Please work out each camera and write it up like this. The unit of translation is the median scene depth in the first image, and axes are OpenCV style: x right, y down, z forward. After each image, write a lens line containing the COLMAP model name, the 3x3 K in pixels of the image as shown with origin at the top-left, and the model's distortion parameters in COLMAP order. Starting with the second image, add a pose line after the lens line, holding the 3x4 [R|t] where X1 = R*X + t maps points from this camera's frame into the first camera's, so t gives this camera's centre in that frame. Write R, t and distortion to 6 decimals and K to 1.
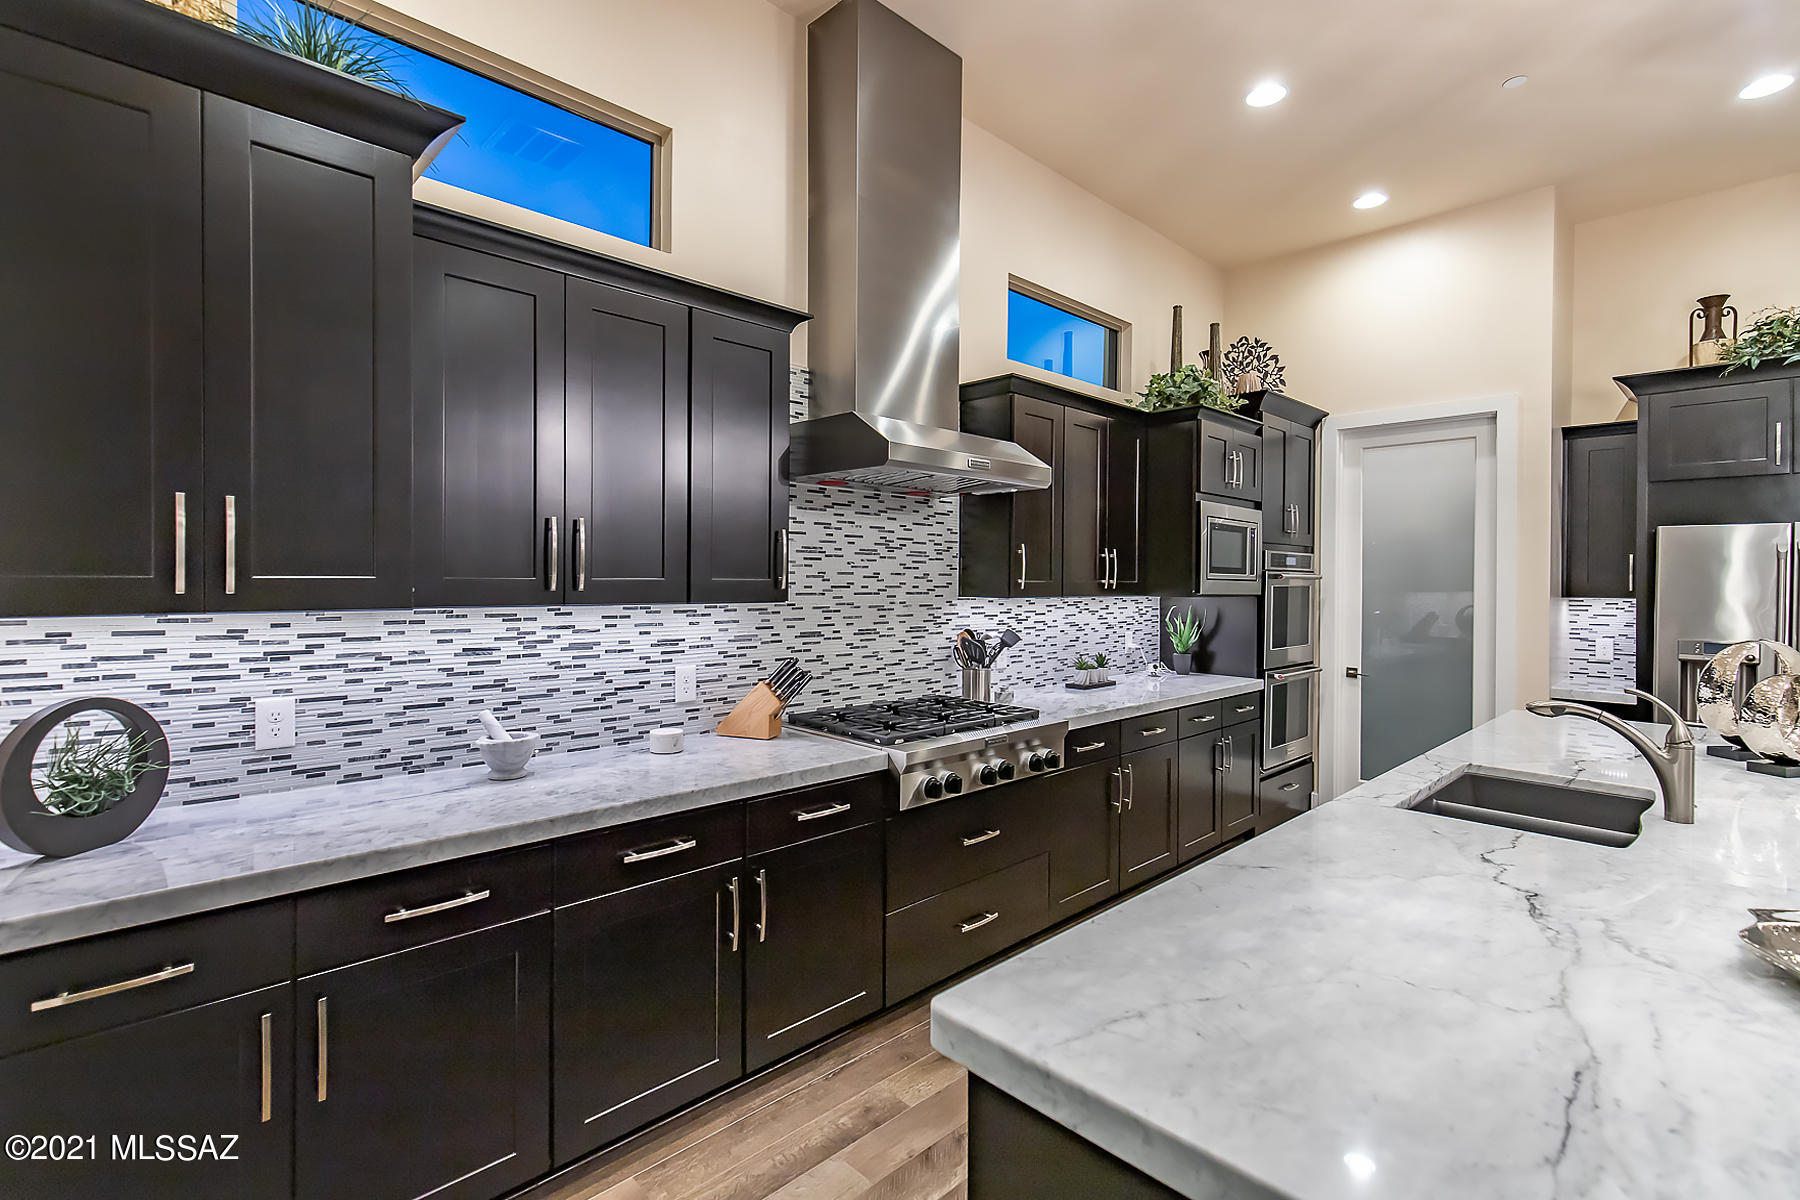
lens RADIAL K [[829.2, 0, 936.5], [0, 829.2, 584.0], [0, 0, 1]] dist [0.008734, -0.001415]
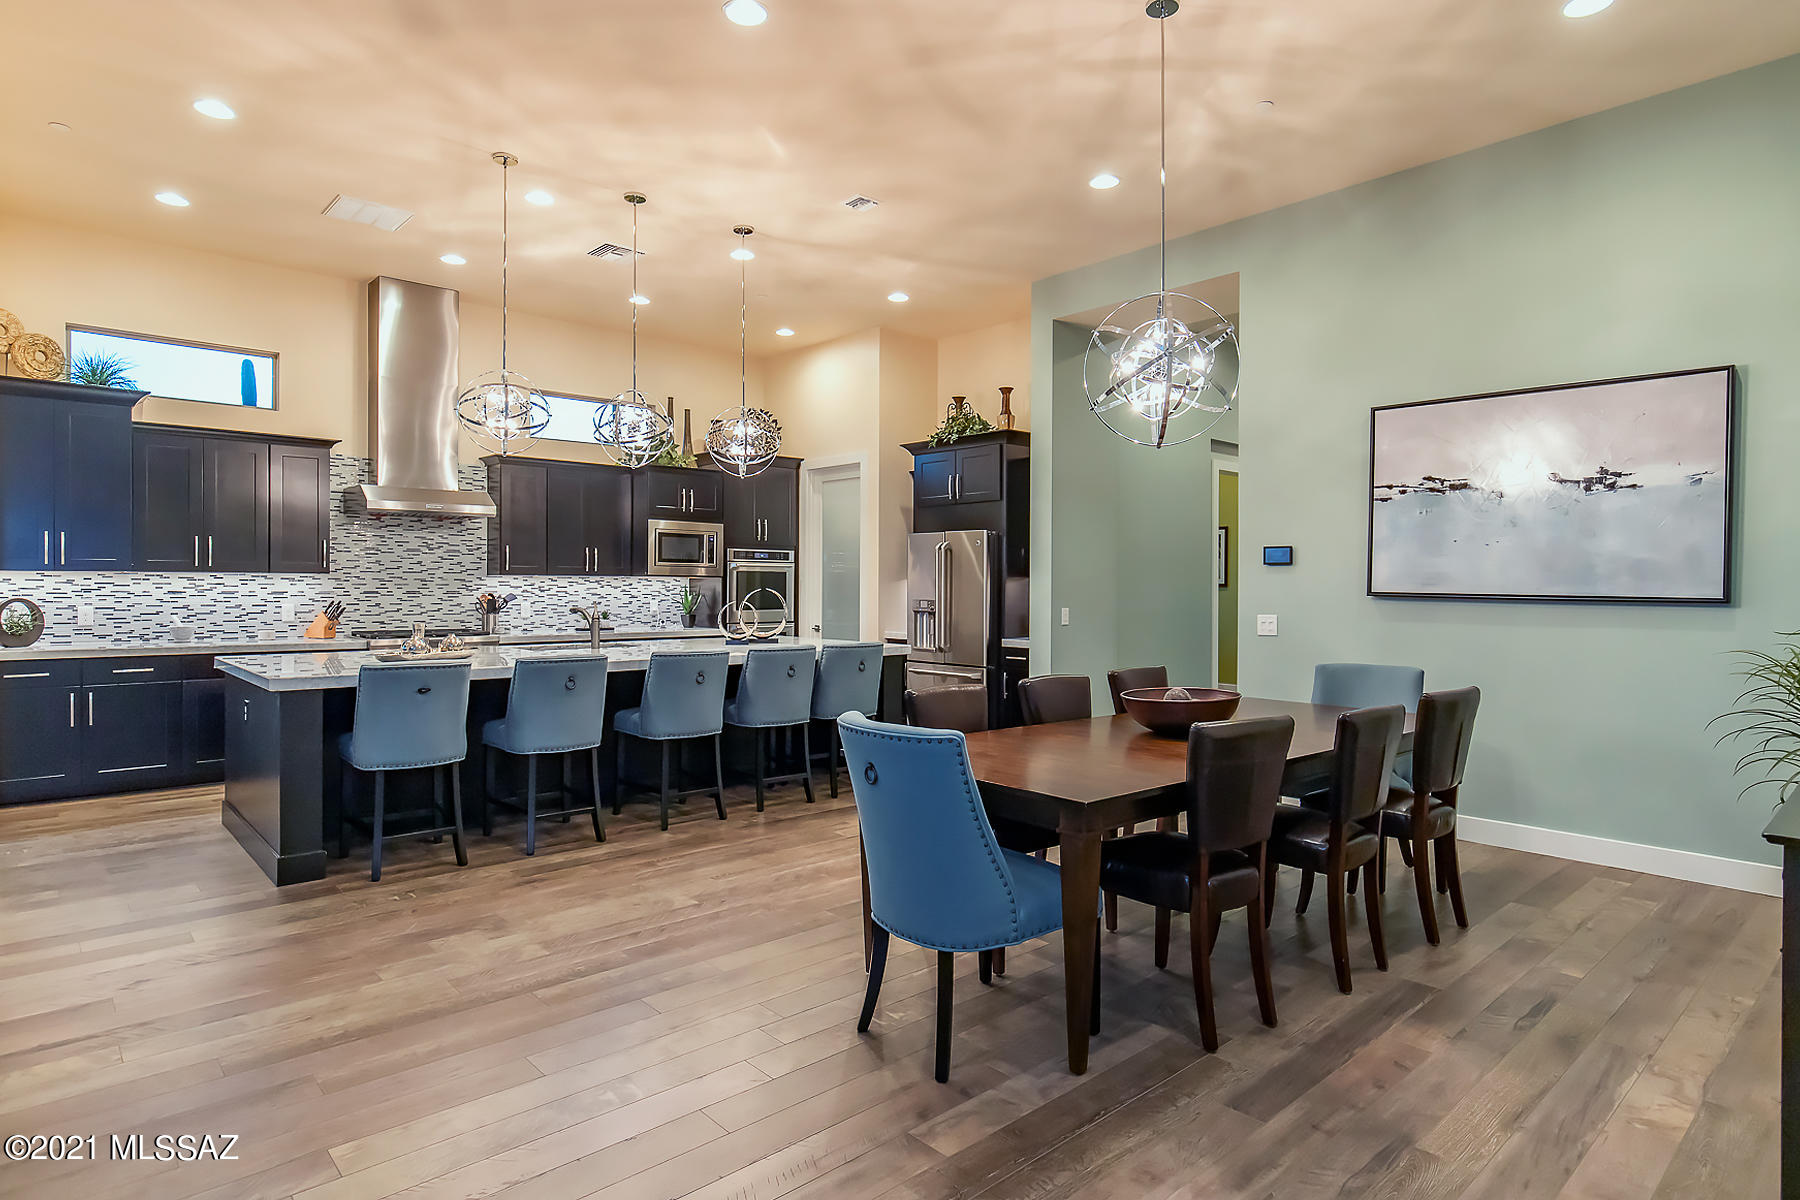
lens RADIAL K [[966.1, 0, 941.2], [0, 966.1, 589.3], [0, 0, 1]] dist [0.001918, -0.002814]
pose [[0.999654, -0.003120, -0.026128, 1.203742], [0.003097, 0.999995, -0.000923, 0.057370], [0.026131, 0.000841, 0.999658, -1.197892]]
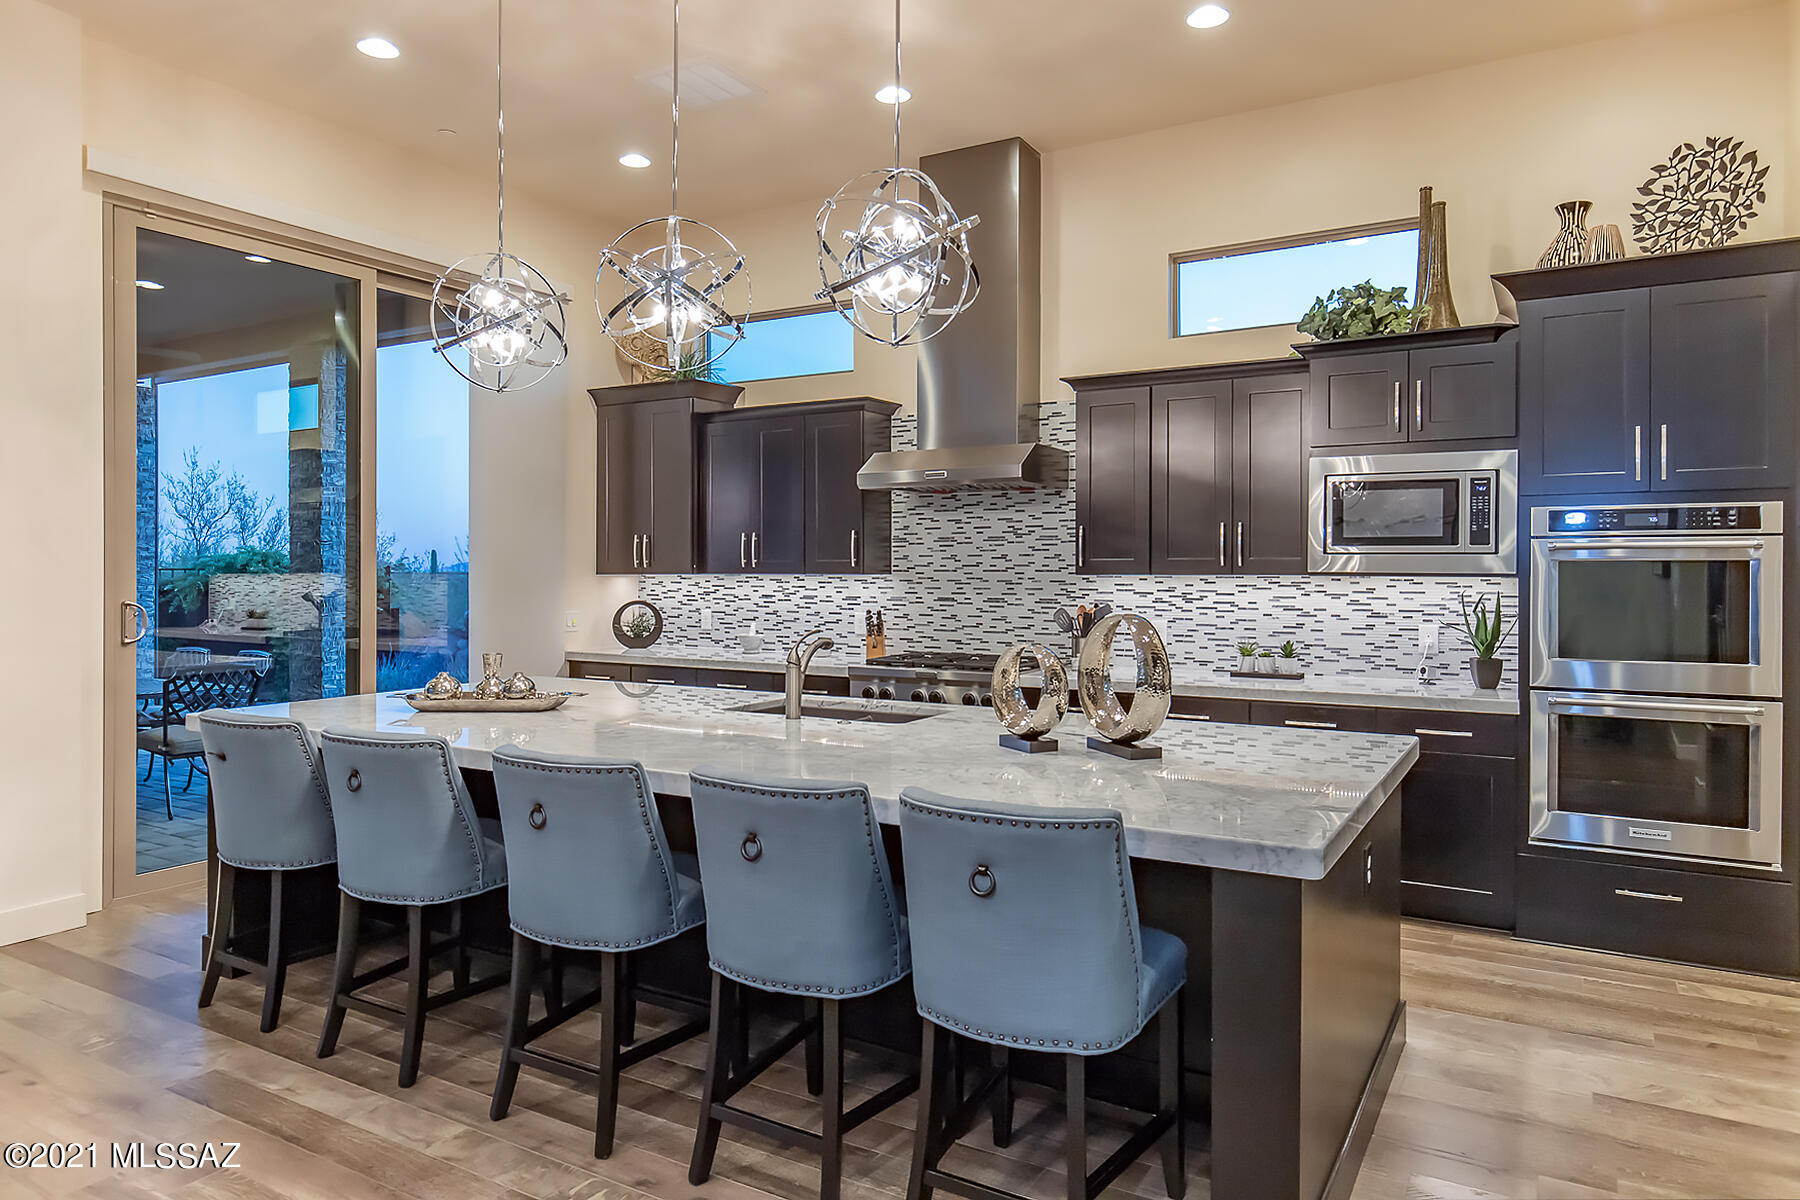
lens RADIAL K [[1141.6, 0, 821.4], [0, 1141.6, 568.1], [0, 0, 1]] dist [0.008210, -0.000887]
pose [[0.229815, -0.008458, -0.973197, 1.625227], [-0.002563, 0.999954, -0.009295, 0.025273], [0.973231, 0.004631, 0.229783, 0.330495]]
